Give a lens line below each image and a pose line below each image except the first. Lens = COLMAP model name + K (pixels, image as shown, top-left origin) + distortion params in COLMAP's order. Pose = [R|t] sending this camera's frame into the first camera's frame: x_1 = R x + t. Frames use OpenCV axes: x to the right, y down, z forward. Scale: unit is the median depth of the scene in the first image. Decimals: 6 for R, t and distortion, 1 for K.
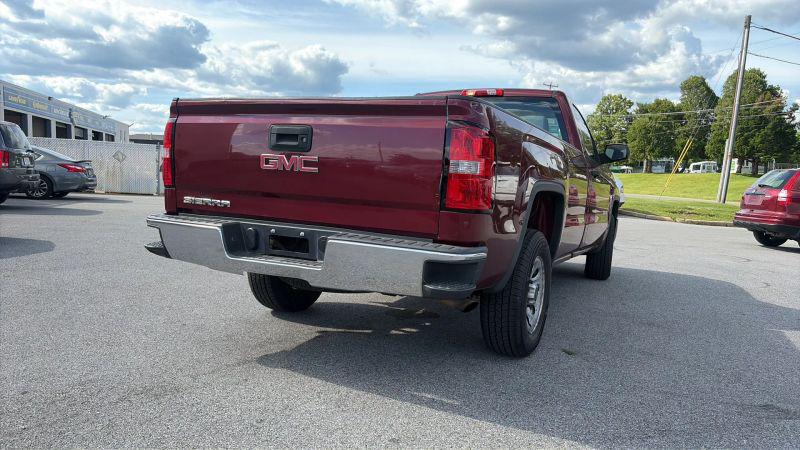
lens RADIAL K [[579.9, 0, 397.6], [0, 579.9, 224.7], [0, 0, 1]] dist [0.050344, -0.058193]
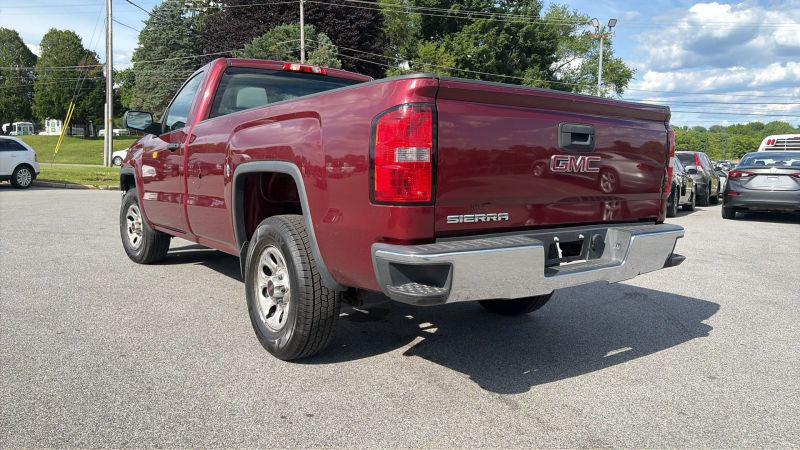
lens RADIAL K [[579.9, 0, 397.6], [0, 579.9, 224.7], [0, 0, 1]] dist [0.050344, -0.058193]
pose [[0.472868, -0.138572, 0.870169, -0.140122], [0.080854, 0.990214, 0.113751, -0.016960], [-0.877416, 0.016567, 0.479445, 0.097996]]
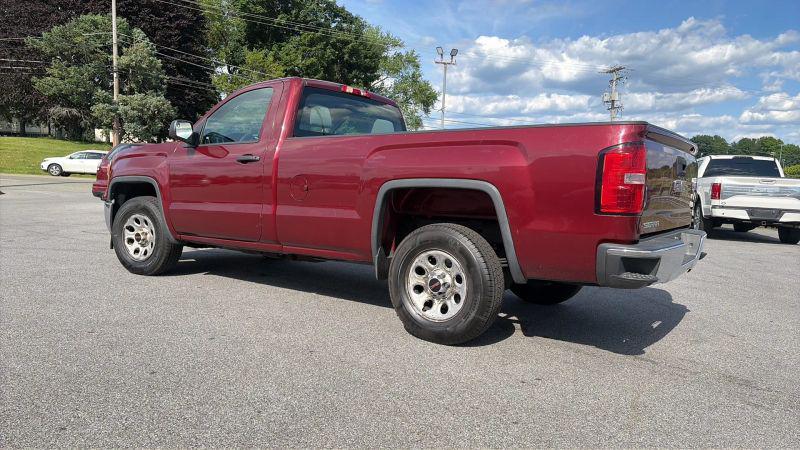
lens RADIAL K [[577.7, 0, 400.0], [0, 577.7, 225.0], [0, 0, 1]] dist [0.055560, -0.055660]
pose [[0.165837, -0.125732, 0.978105, -0.193274], [0.049401, 0.991653, 0.119097, -0.025162], [-0.984915, 0.028568, 0.170664, 0.170639]]
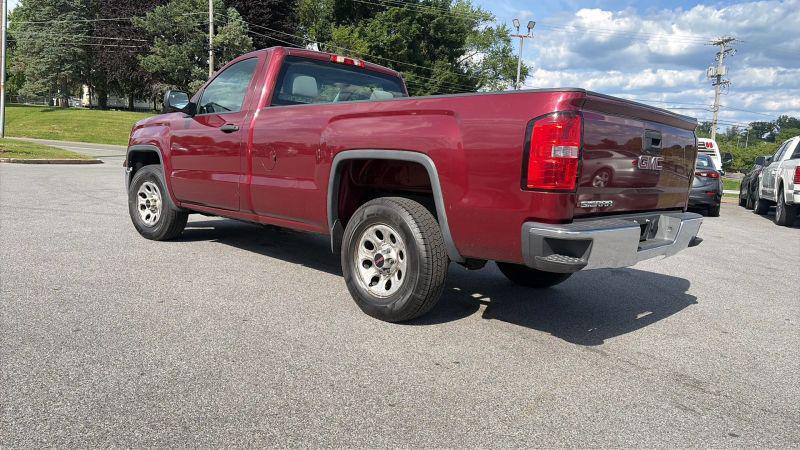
lens RADIAL K [[577.7, 0, 400.0], [0, 577.7, 225.0], [0, 0, 1]] dist [0.055560, -0.055660]
pose [[0.314495, -0.154029, 0.936679, -0.179278], [0.036181, 0.987976, 0.150316, -0.021590], [-0.948569, -0.013384, 0.316287, 0.135059]]
